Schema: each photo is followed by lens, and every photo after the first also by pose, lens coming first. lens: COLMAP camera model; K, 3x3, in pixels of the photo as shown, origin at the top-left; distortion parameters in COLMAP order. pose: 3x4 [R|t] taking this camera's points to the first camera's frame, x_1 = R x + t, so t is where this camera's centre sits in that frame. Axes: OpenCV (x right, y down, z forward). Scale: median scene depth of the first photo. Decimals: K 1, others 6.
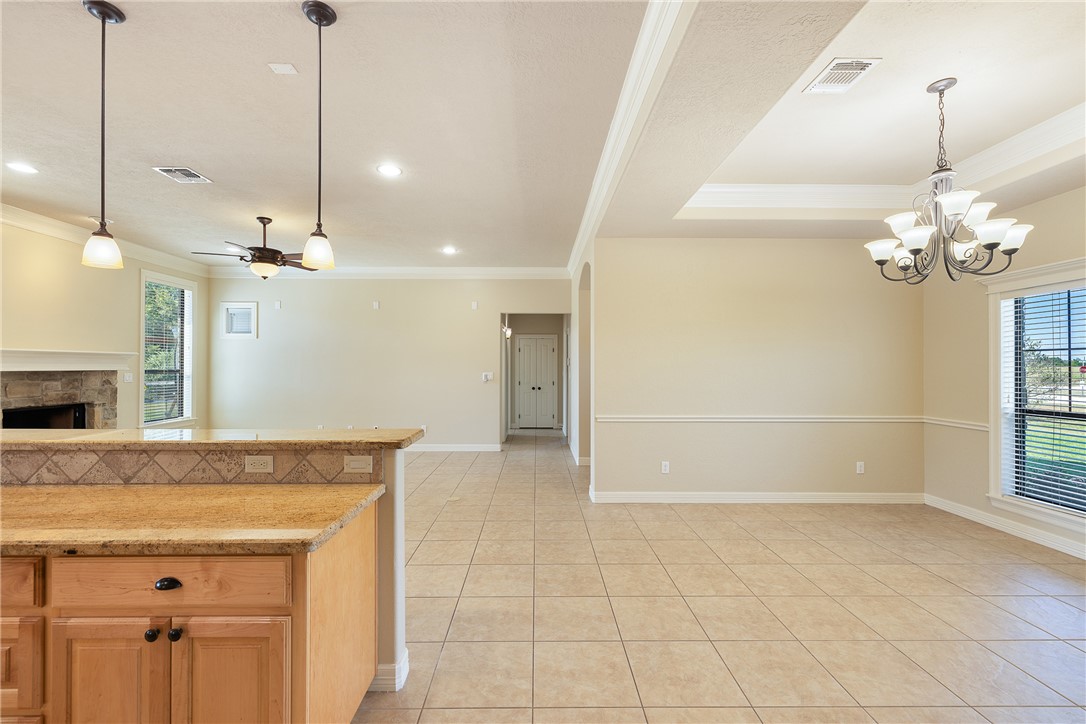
lens RADIAL K [[456.2, 0, 540.0], [0, 456.2, 359.4], [0, 0, 1]] dist [0.000201, 0.000386]
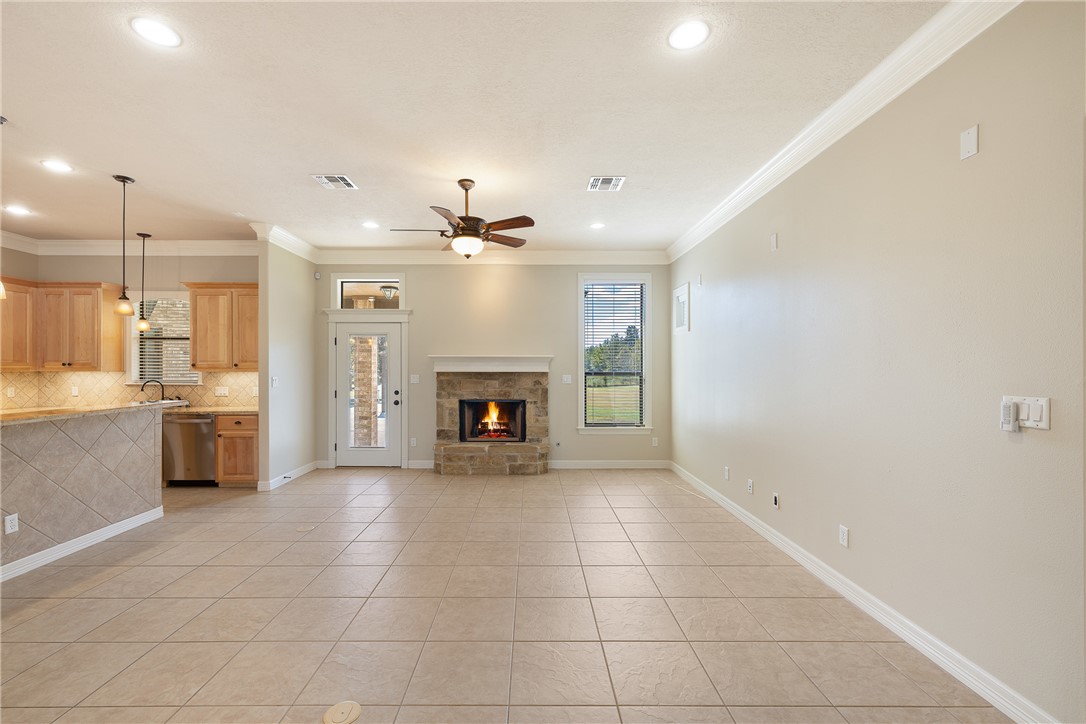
lens RADIAL K [[456.2, 0, 530.1], [0, 456.2, 365.4], [0, 0, 1]] dist [0.000201, 0.000386]
pose [[-0.007436, -0.006160, -0.999953, 0.184983], [0.014378, 0.999877, -0.006267, 0.016390], [0.999869, -0.014424, -0.007346, 1.111686]]
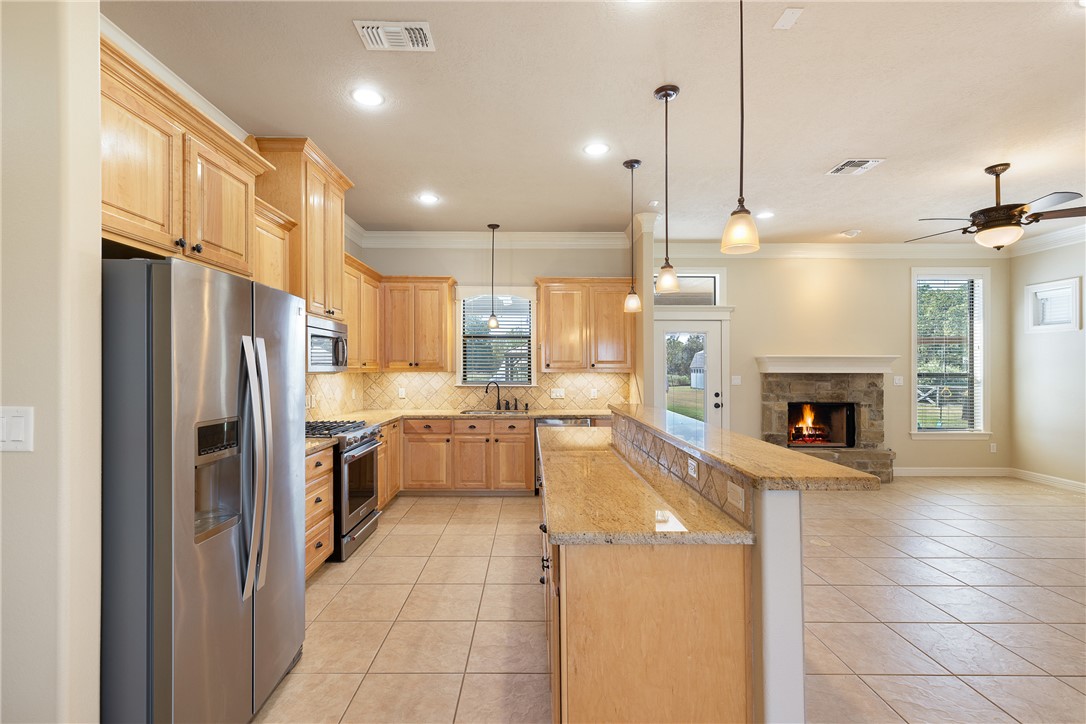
lens RADIAL K [[474.5, 0, 532.8], [0, 474.5, 367.4], [0, 0, 1]] dist [0.002295, 0.000165]
pose [[-0.007002, -0.003093, -0.999971, 0.159876], [0.013335, 0.999906, -0.003186, 0.004340], [0.999887, -0.013357, -0.006960, 0.259769]]
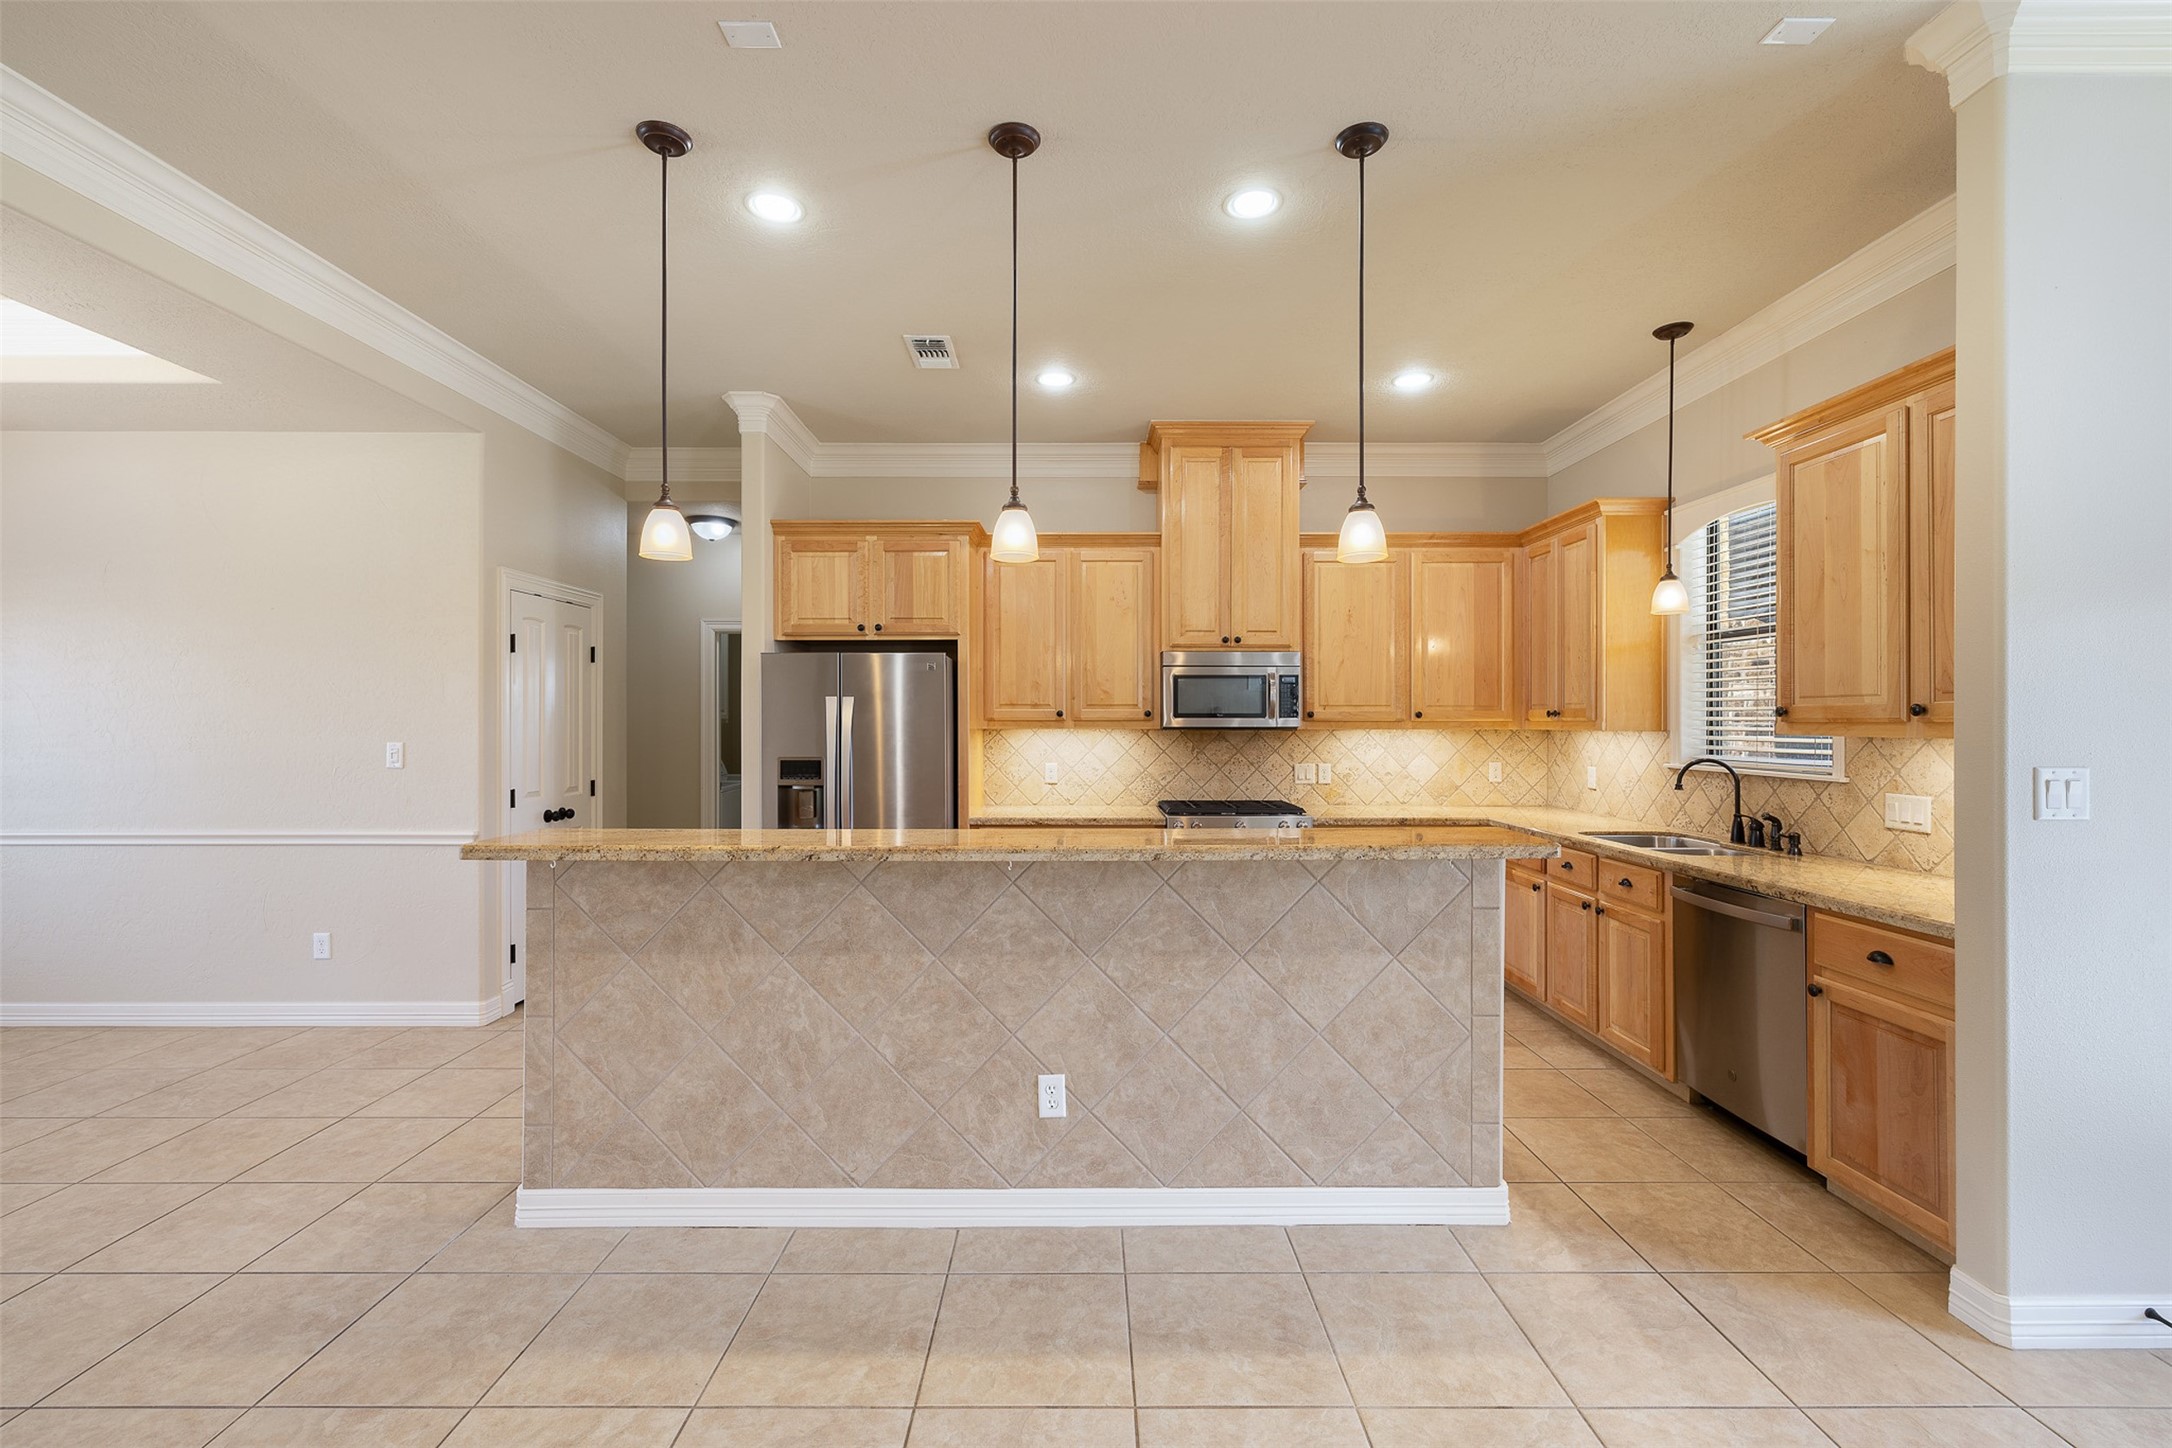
lens RADIAL K [[912.5, 0, 1084.6], [0, 912.5, 725.5], [0, 0, 1]] dist [0.000201, 0.000386]
pose [[-0.999973, -0.001561, 0.007215, -0.437136], [-0.001637, 0.999942, -0.010603, 0.013685], [-0.007198, -0.010615, -0.999918, 0.922391]]
